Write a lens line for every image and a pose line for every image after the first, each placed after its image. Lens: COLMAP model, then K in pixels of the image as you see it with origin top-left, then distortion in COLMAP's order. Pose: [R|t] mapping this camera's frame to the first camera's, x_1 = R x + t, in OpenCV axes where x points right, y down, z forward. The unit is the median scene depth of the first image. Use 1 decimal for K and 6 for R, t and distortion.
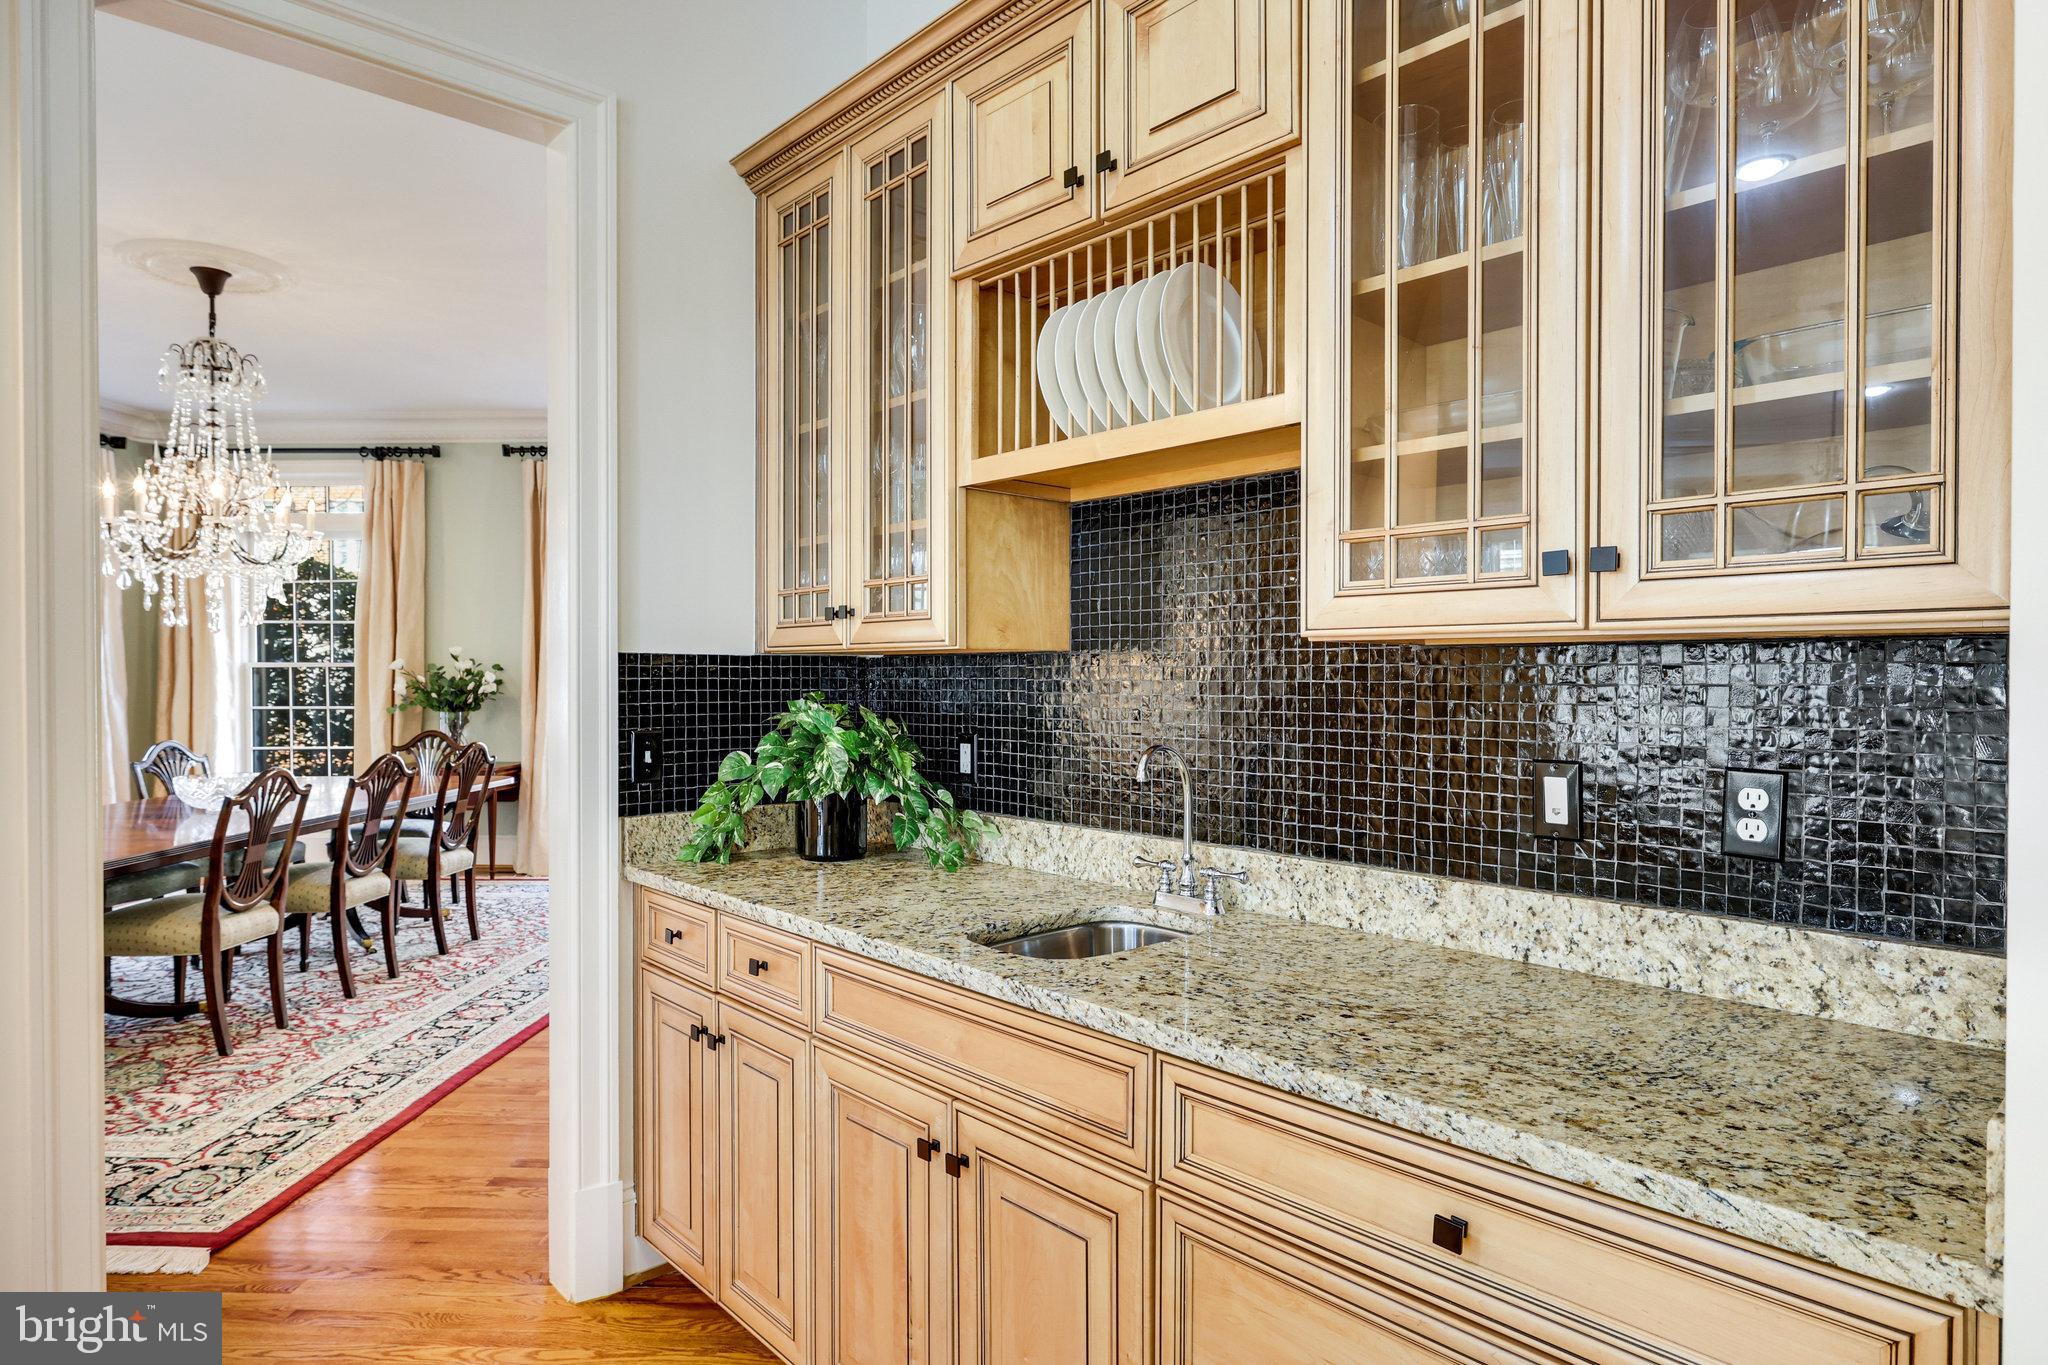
lens RADIAL K [[1115.9, 0, 1044.9], [0, 1115.9, 684.5], [0, 0, 1]] dist [0.001120, 0.001276]
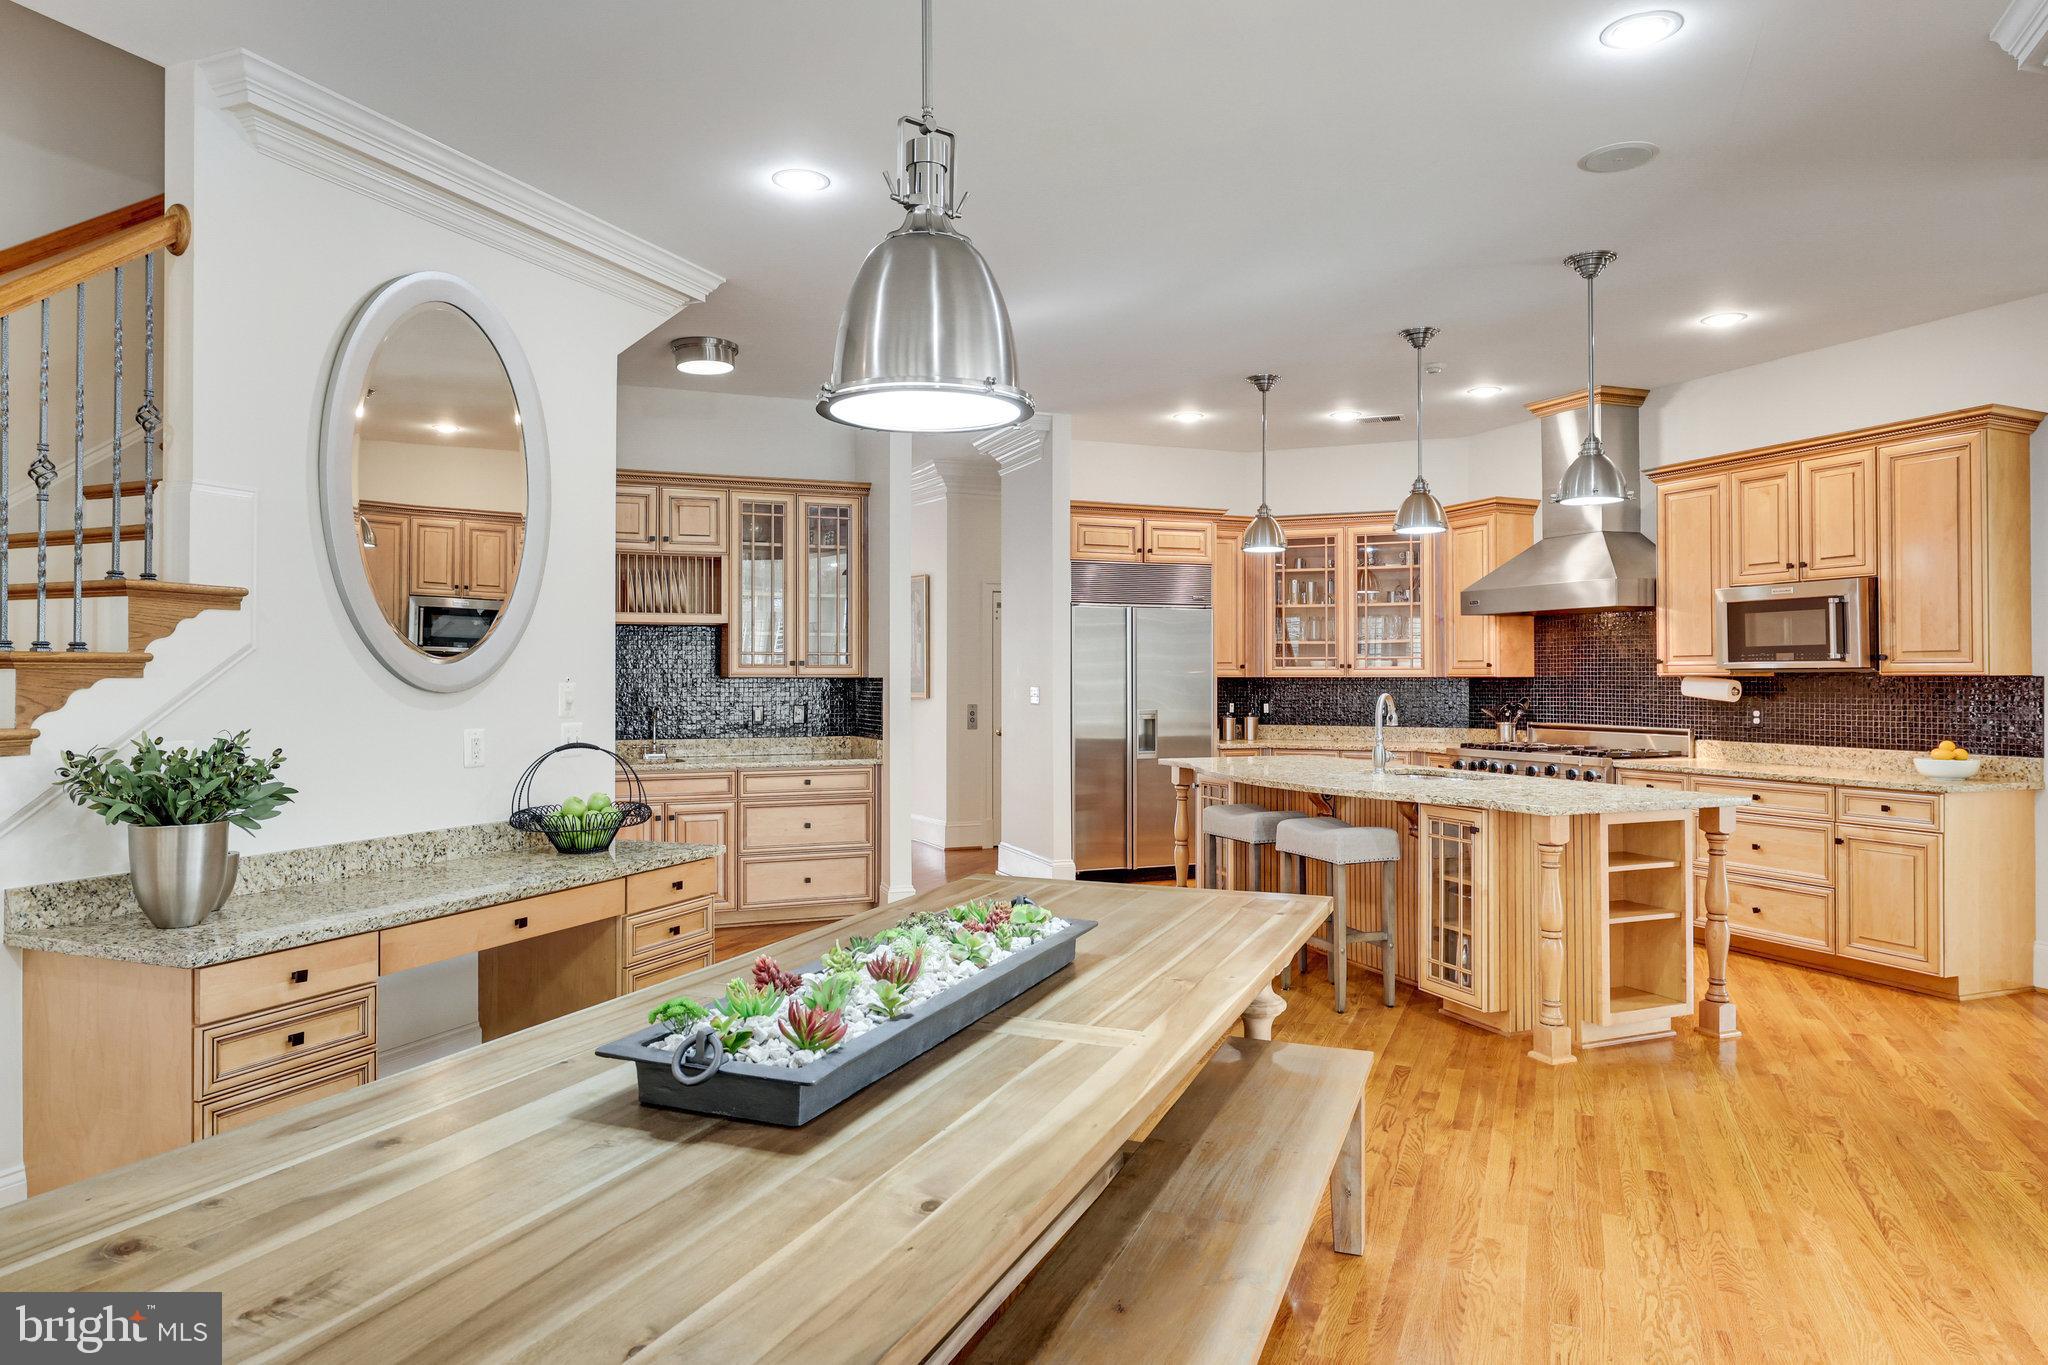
lens RADIAL K [[1253.3, 0, 1026.9], [0, 1253.3, 661.2], [0, 0, 1]] dist [-0.002249, -0.000277]
pose [[0.376923, 0.009479, 0.926196, -2.605454], [0.008676, 0.999868, -0.013764, -0.019120], [-0.926204, 0.013224, 0.376791, -1.255485]]
